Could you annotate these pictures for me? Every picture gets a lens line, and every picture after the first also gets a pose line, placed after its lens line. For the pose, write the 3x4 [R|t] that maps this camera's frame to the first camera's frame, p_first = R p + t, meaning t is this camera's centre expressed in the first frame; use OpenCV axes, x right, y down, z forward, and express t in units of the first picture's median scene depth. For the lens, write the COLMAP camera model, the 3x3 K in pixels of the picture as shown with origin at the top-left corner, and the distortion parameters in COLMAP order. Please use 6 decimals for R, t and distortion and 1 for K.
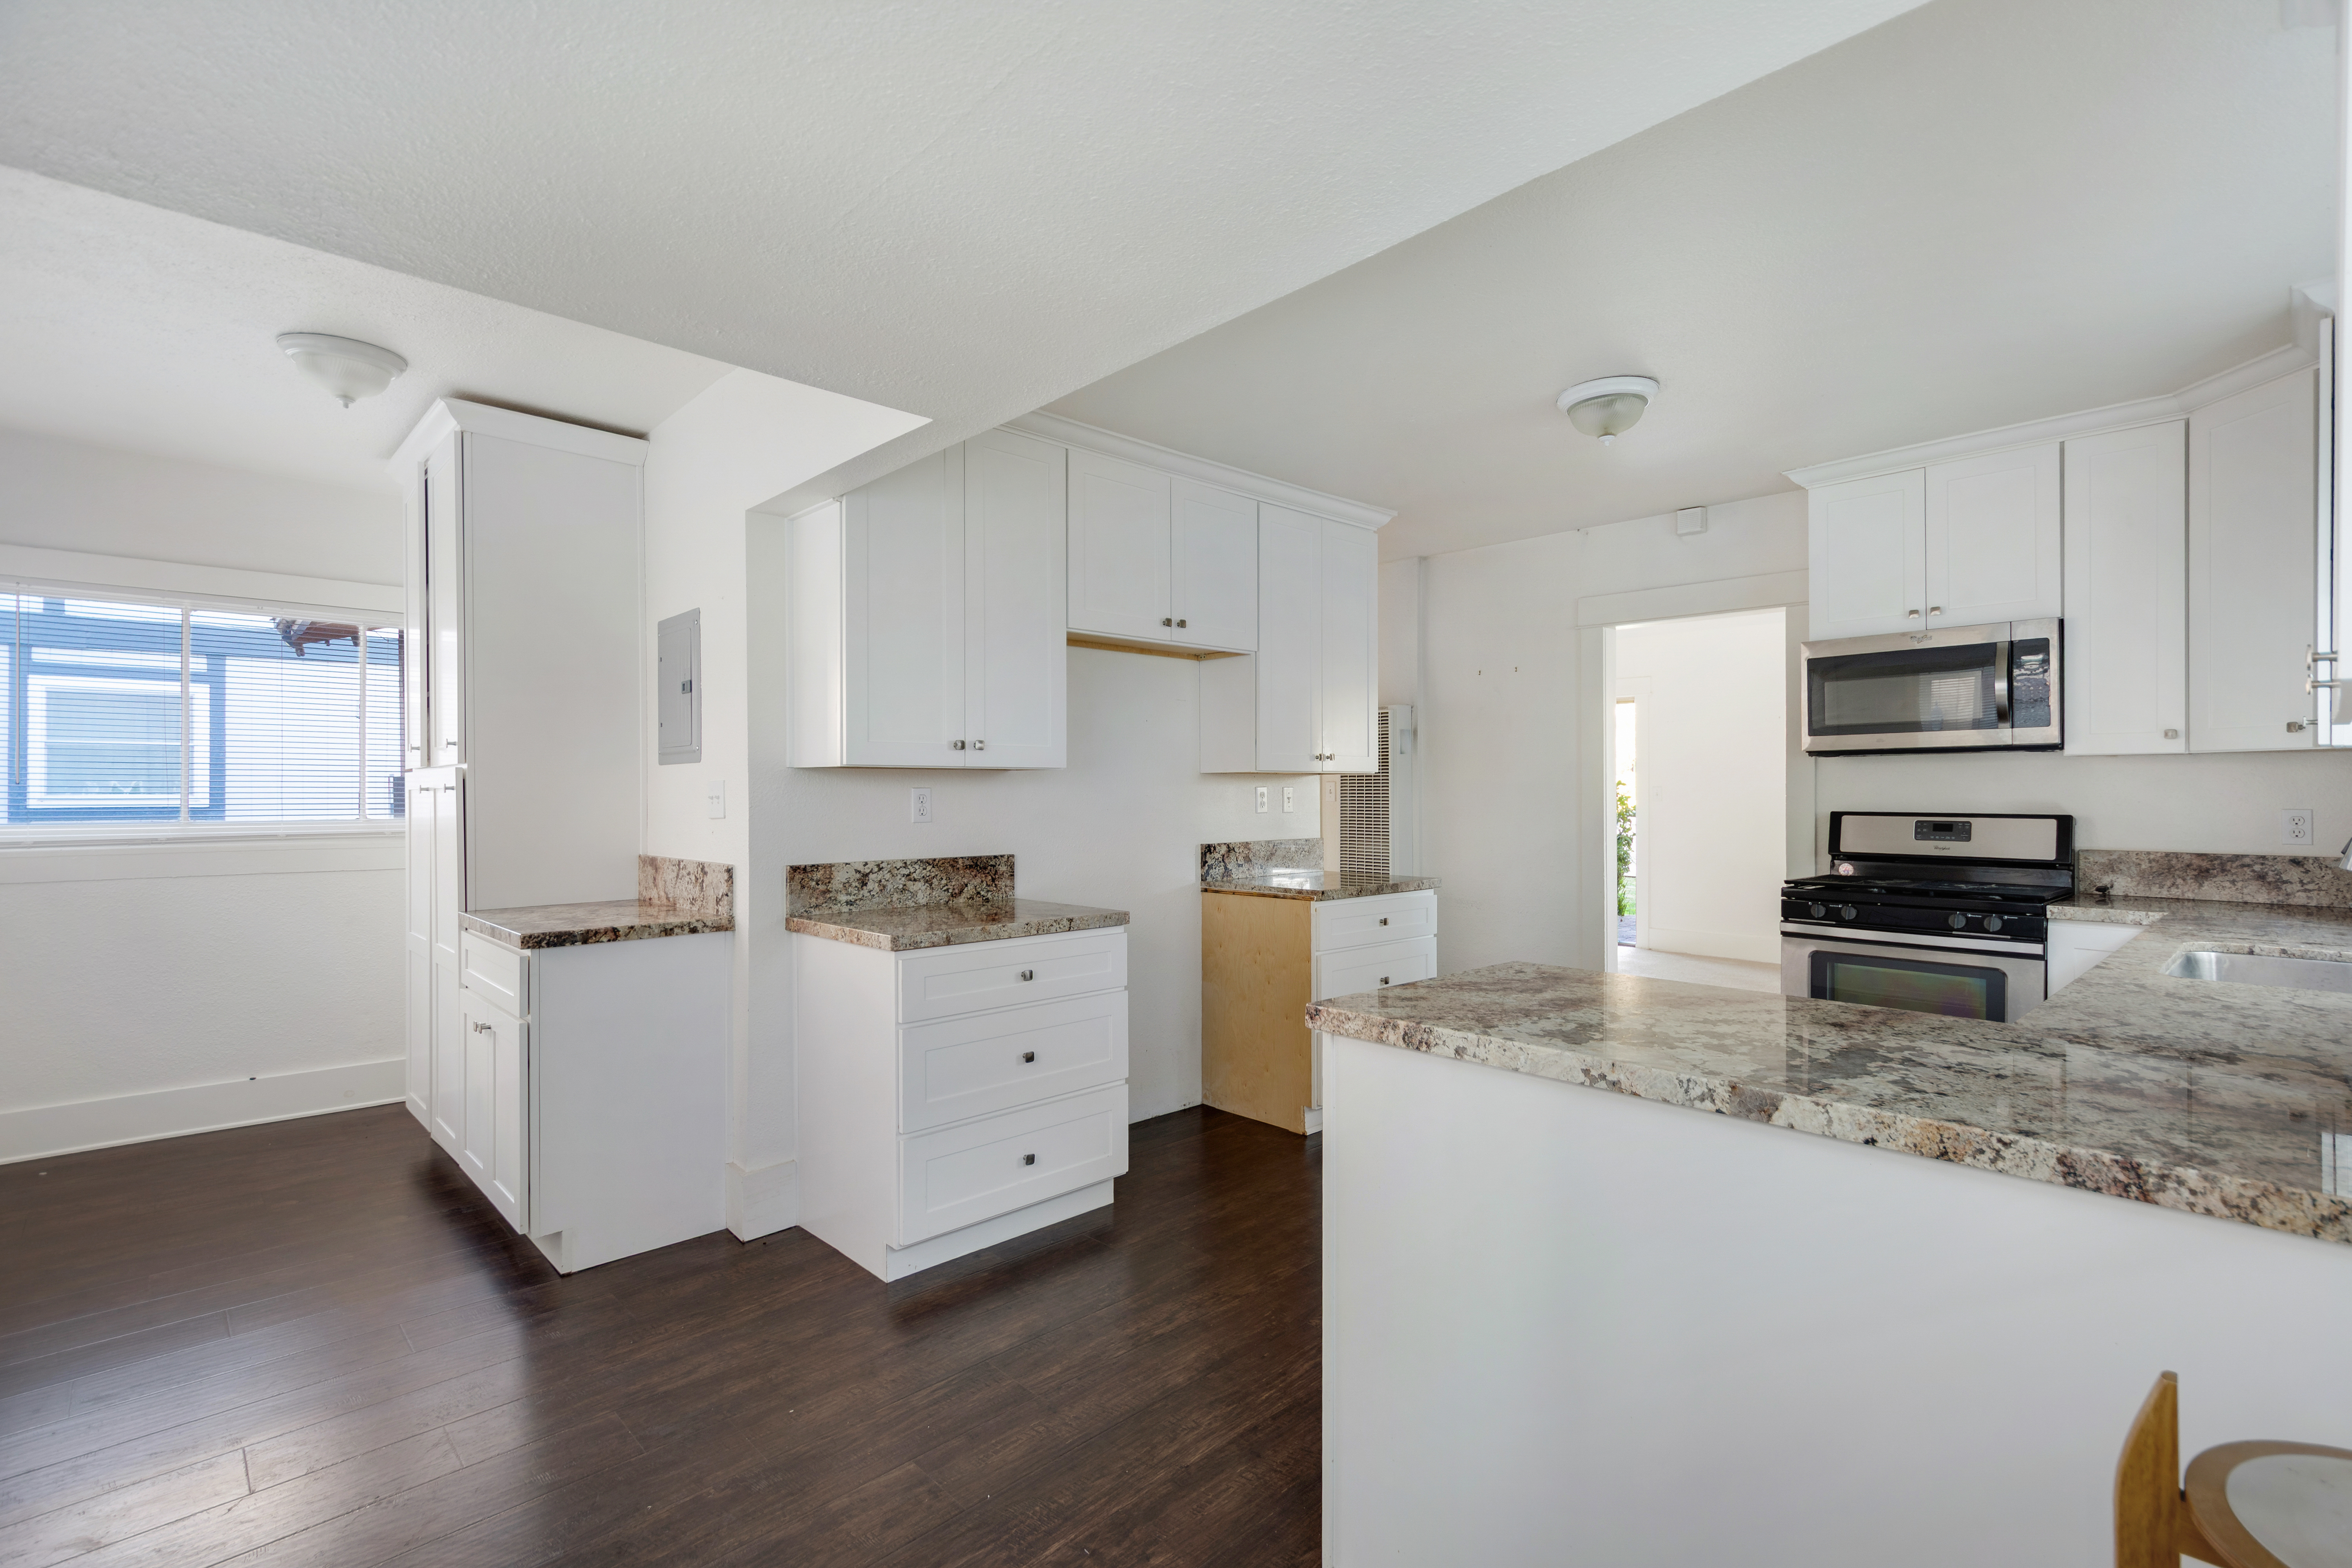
lens RADIAL K [[1078.4, 0, 1181.5], [0, 1078.4, 779.5], [0, 0, 1]] dist [0.021549, -0.001647]
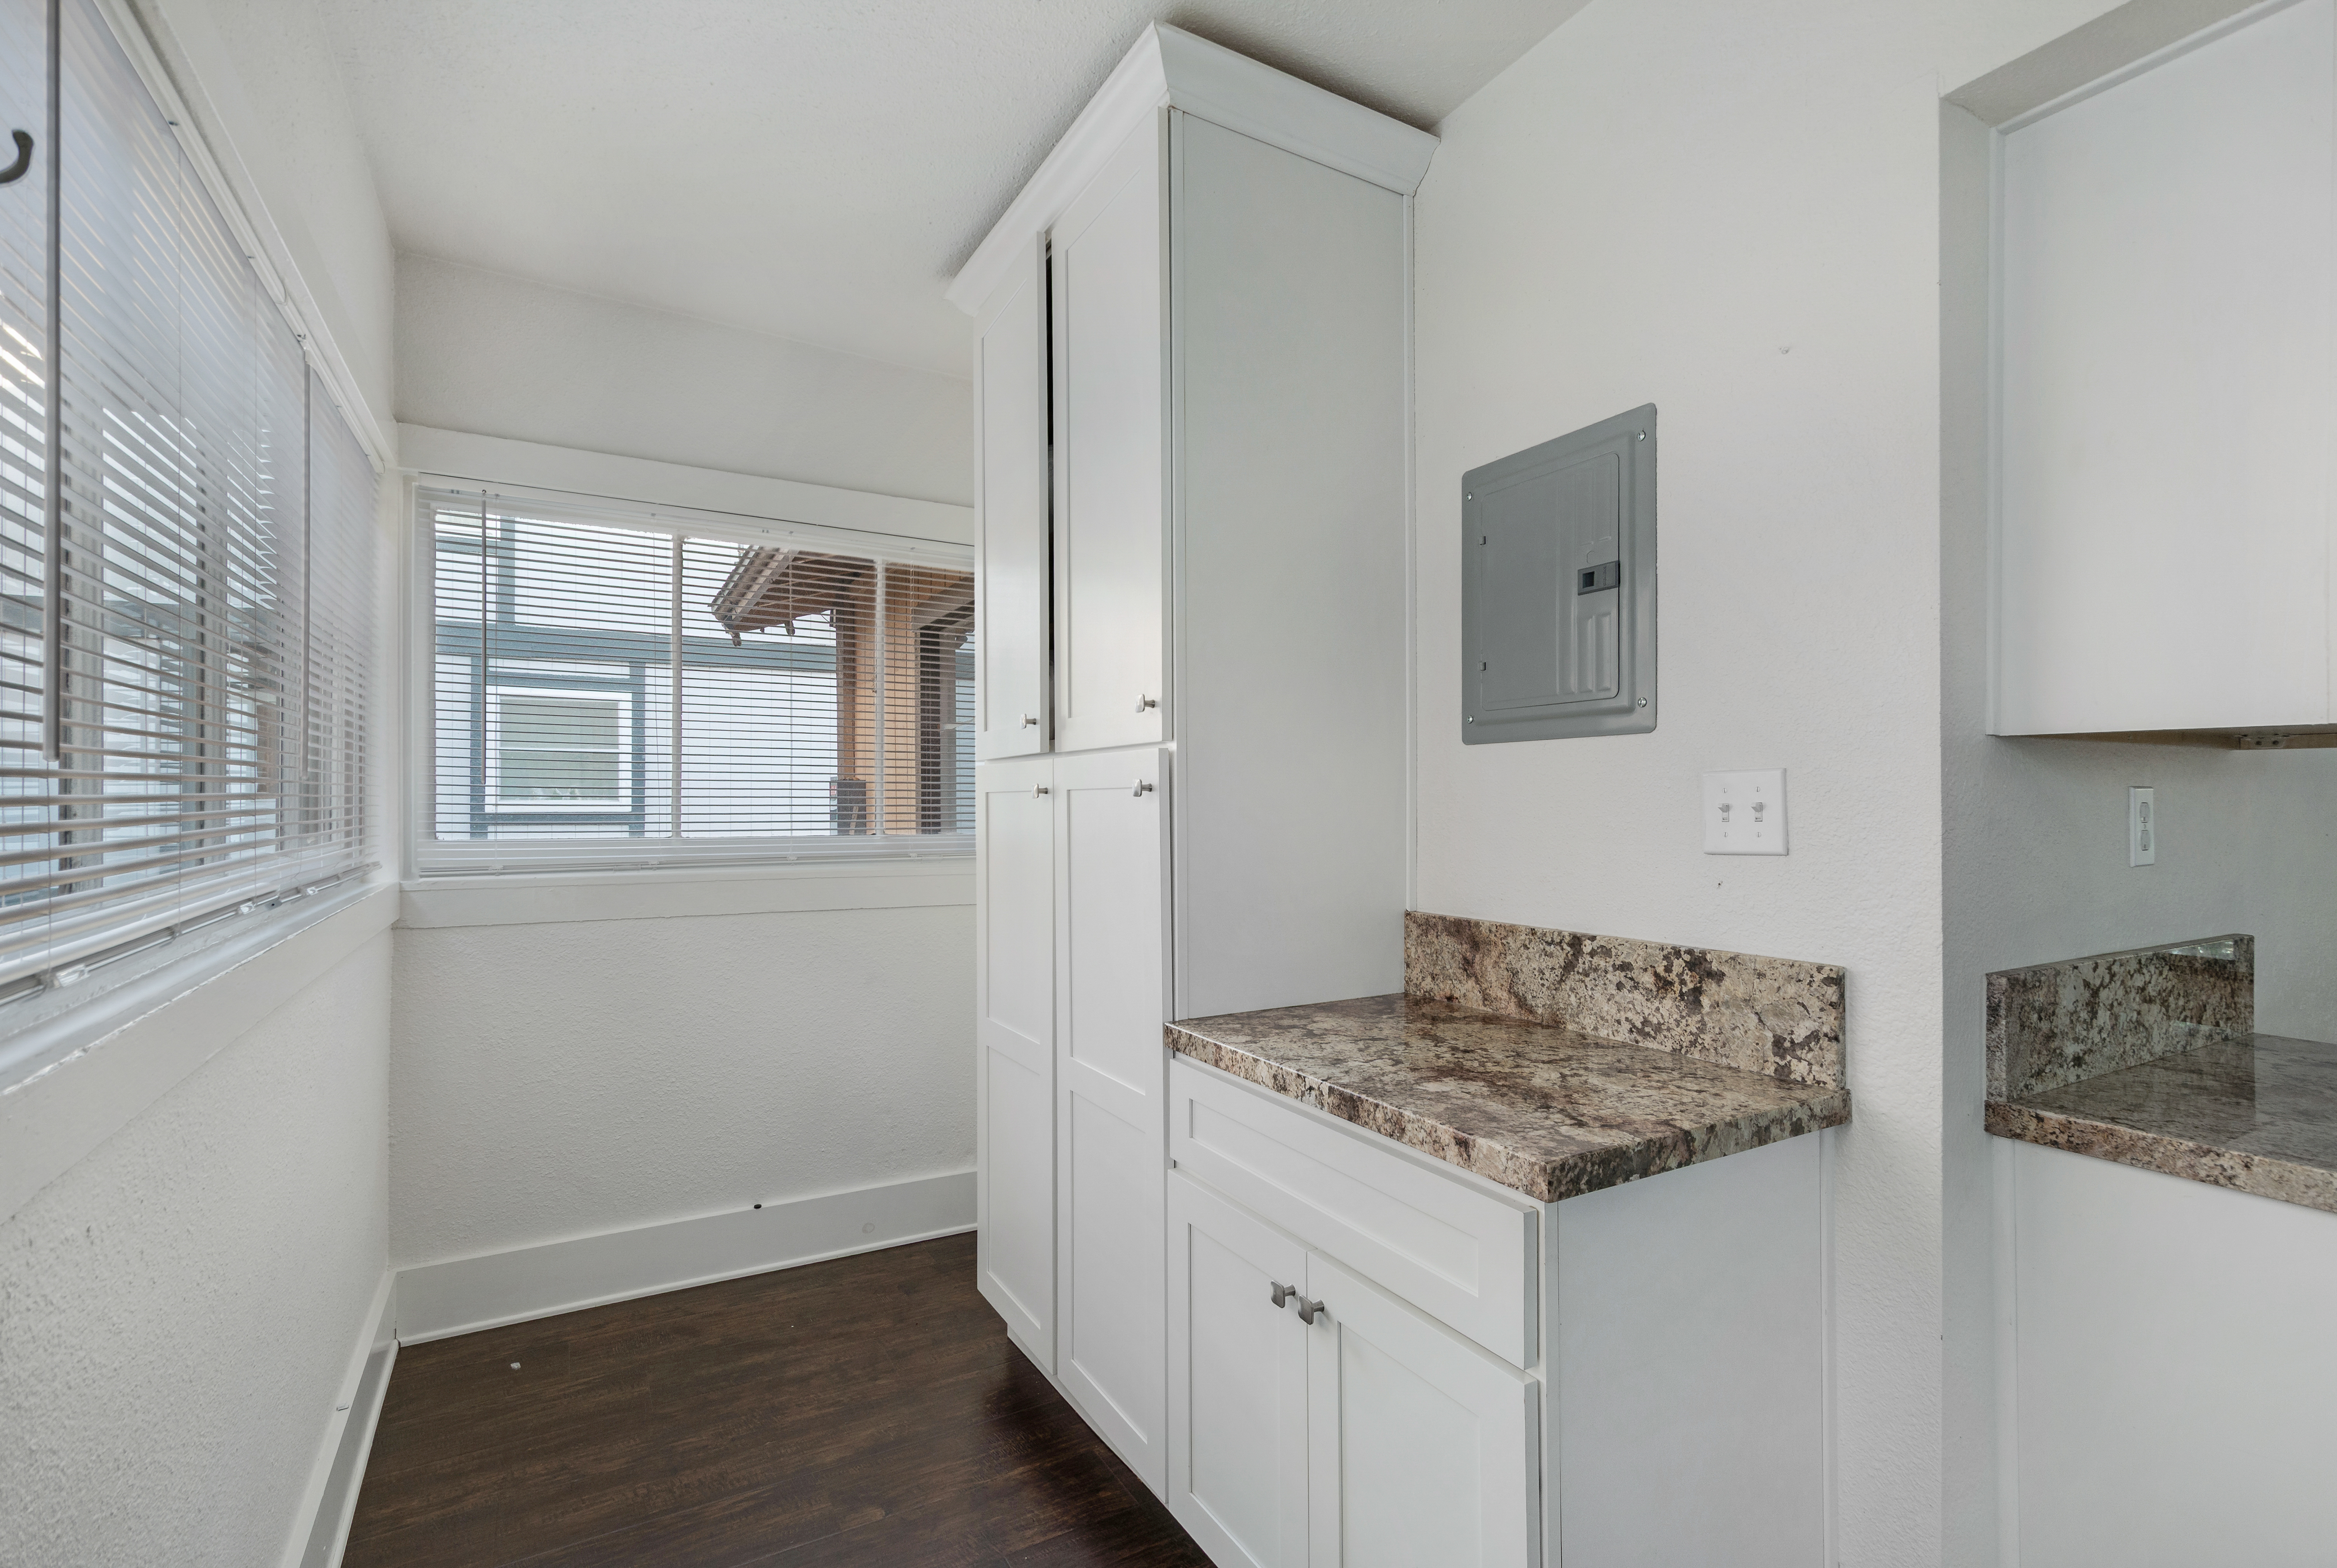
lens RADIAL K [[1071.3, 0, 1186.2], [0, 1071.3, 795.3], [0, 0, 1]] dist [0.021549, -0.001647]
pose [[0.973411, 0.001669, -0.229061, -0.499858], [-0.000216, 0.999980, 0.006366, 0.007849], [0.229067, -0.006147, 0.973391, 0.464926]]
